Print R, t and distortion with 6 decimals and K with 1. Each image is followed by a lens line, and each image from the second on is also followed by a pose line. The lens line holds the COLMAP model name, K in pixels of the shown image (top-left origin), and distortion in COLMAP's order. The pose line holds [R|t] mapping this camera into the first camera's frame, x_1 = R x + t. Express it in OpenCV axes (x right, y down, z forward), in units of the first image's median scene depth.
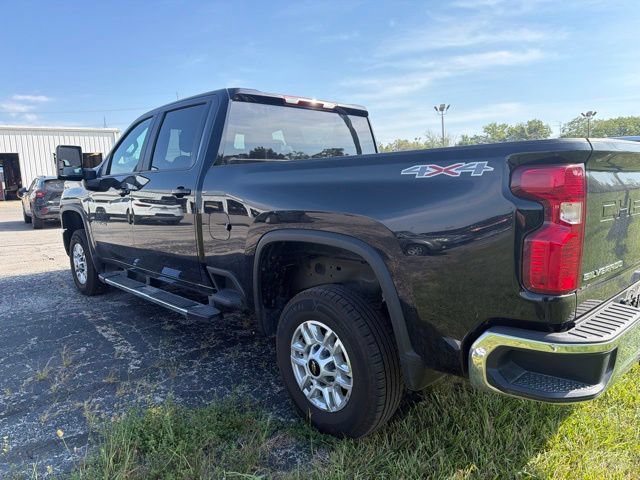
lens RADIAL K [[453.9, 0, 323.0], [0, 453.9, 243.8], [0, 0, 1]] dist [0.044074, -0.054808]
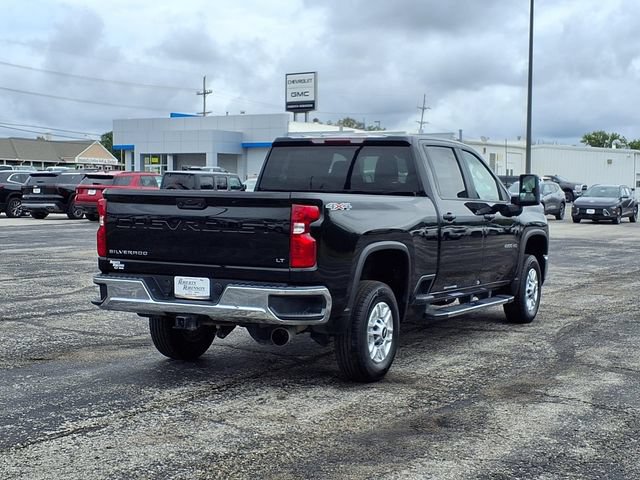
lens RADIAL K [[1014.5, 0, 322.1], [0, 1014.5, 250.4], [0, 0, 1]] dist [0.142434, 0.000000]
pose [[0.318360, 0.079445, -0.944635, 2.636803], [-0.160975, 0.986541, 0.028718, -0.112671], [0.934202, 0.142920, 0.326864, 0.173147]]
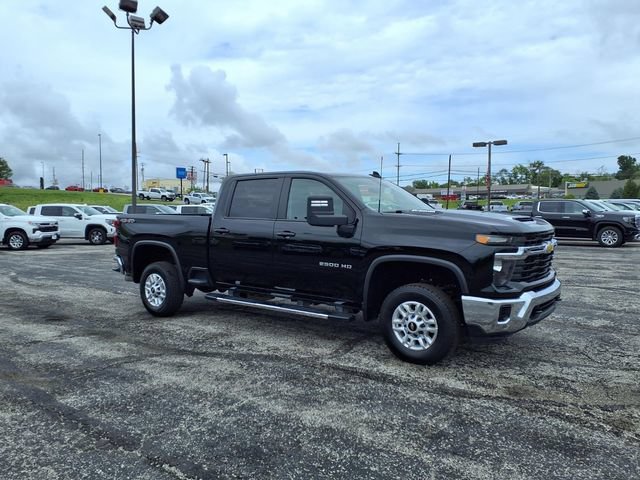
lens RADIAL K [[511.2, 0, 319.1], [0, 511.2, 230.5], [0, 0, 1]] dist [0.043206, -0.054630]
pose [[-0.984085, 0.028100, -0.175462, 0.109585], [-0.004927, 0.982723, 0.185015, -0.543979], [0.177629, 0.182935, -0.966945, 3.349207]]
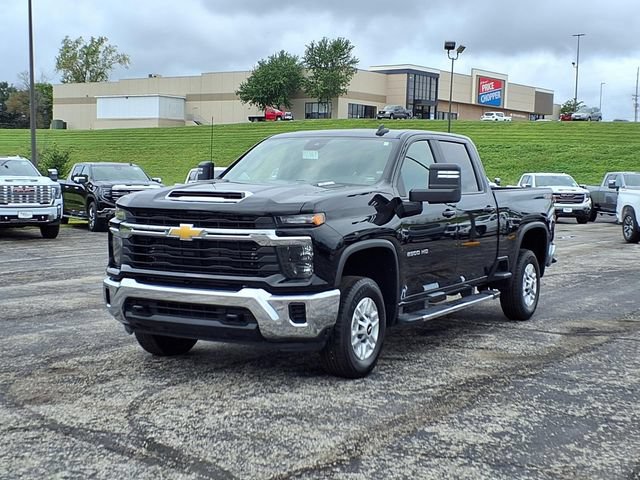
lens RADIAL K [[1020.4, 0, 322.2], [0, 1020.4, 237.9], [0, 0, 1]] dist [0.262760, 0.000000]
pose [[-0.284390, -0.043106, 0.957739, -3.091887], [0.127025, 0.988487, 0.082209, -0.345172], [-0.950256, 0.145037, -0.275641, 2.319458]]
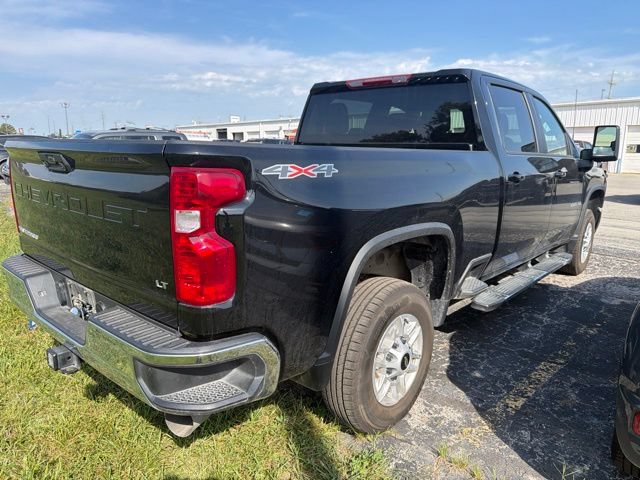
lens RADIAL K [[453.9, 0, 317.4], [0, 453.9, 248.6], [0, 0, 1]] dist [0.044074, -0.054808]
pose [[0.080842, 0.237416, -0.968038, 1.060490], [-0.161796, 0.961462, 0.222291, -0.181080], [0.983507, 0.138654, 0.116140, 0.885782]]
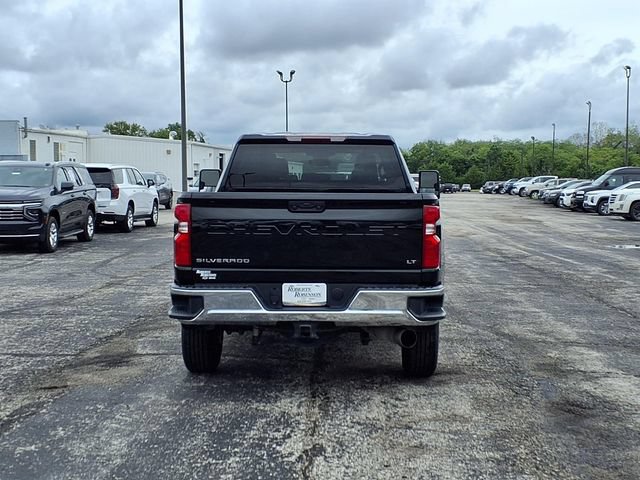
lens RADIAL K [[1014.5, 0, 318.3], [0, 1014.5, 239.9], [0, 0, 1]] dist [0.142434, 0.000000]
pose [[0.707843, 0.060332, -0.703788, 1.959320], [-0.120341, 0.992080, -0.035988, 0.038089], [0.696043, 0.110169, 0.709498, -0.860231]]
